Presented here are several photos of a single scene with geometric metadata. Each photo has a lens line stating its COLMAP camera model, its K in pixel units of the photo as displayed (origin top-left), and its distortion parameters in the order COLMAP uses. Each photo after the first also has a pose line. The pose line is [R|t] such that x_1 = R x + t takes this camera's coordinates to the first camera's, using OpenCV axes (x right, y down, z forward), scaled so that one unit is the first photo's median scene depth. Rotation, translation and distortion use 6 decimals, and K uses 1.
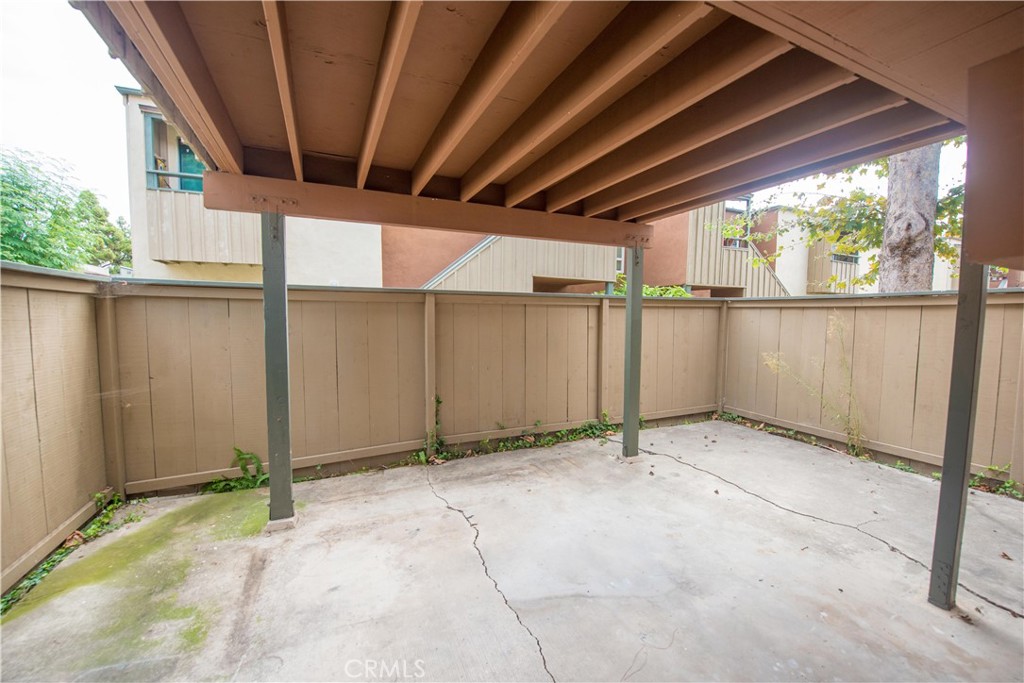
lens RADIAL K [[407.9, 0, 513.5], [0, 407.9, 341.6], [0, 0, 1]] dist [-0.018918, -0.000657]
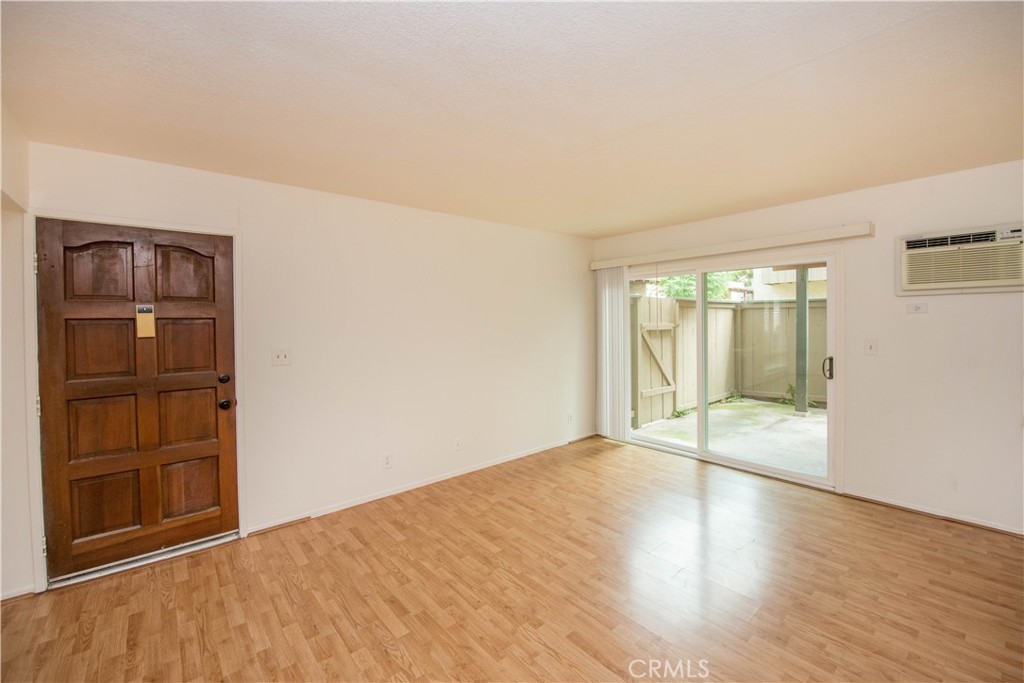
lens RADIAL K [[421.4, 0, 514.2], [0, 421.4, 328.1], [0, 0, 1]] dist [-0.021471, -0.000439]
pose [[0.276327, 0.005690, -0.961047, 0.843681], [-0.047070, 0.998863, -0.007620, 0.069657], [0.959910, 0.047342, 0.276281, -0.809141]]
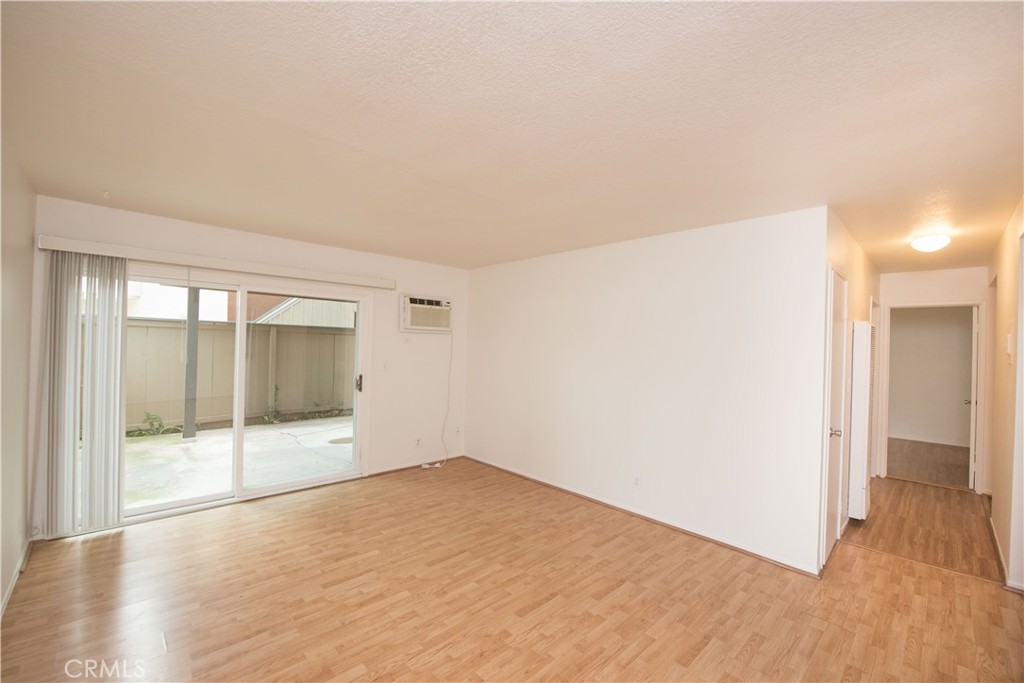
lens RADIAL K [[423.2, 0, 512.0], [0, 423.2, 341.5], [0, 0, 1]] dist [-0.018300, -0.000674]
pose [[0.943677, 0.019204, 0.330309, 0.187018], [0.002311, 0.997907, -0.064618, 0.077496], [-0.330859, 0.061742, 0.941658, -1.167850]]
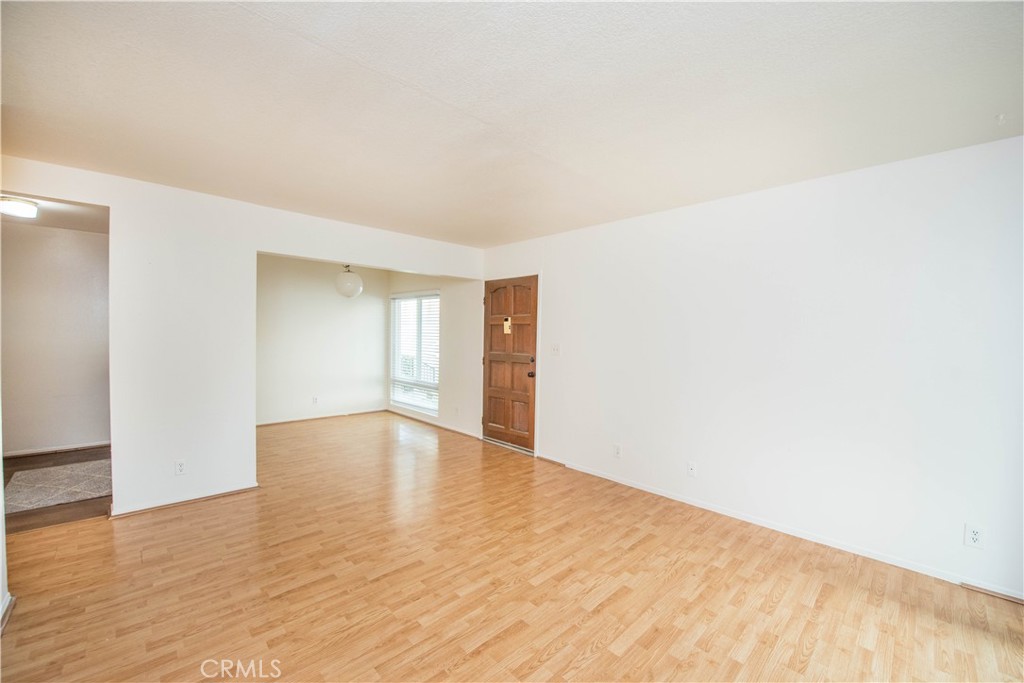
lens RADIAL K [[407.9, 0, 513.5], [0, 407.9, 341.6], [0, 0, 1]] dist [-0.018918, -0.000657]
pose [[-0.942388, -0.013848, -0.334236, 0.475708], [-0.041999, 0.996135, 0.077144, 0.032783], [0.331876, 0.086737, -0.939327, 0.002540]]
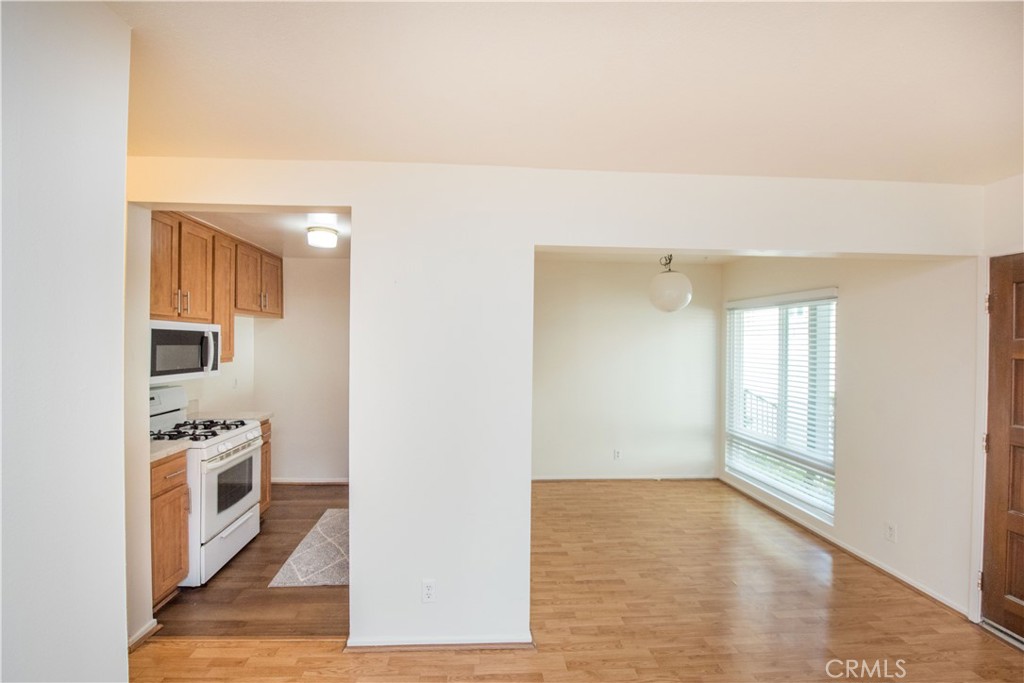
lens RADIAL K [[431.9, 0, 494.8], [0, 431.9, 344.4], [0, 0, 1]] dist [-0.023144, -0.000205]
pose [[-0.929788, -0.014721, 0.367802, 0.550596], [0.010502, 0.997732, 0.066481, 0.017762], [-0.367946, 0.065676, -0.927525, -0.488524]]
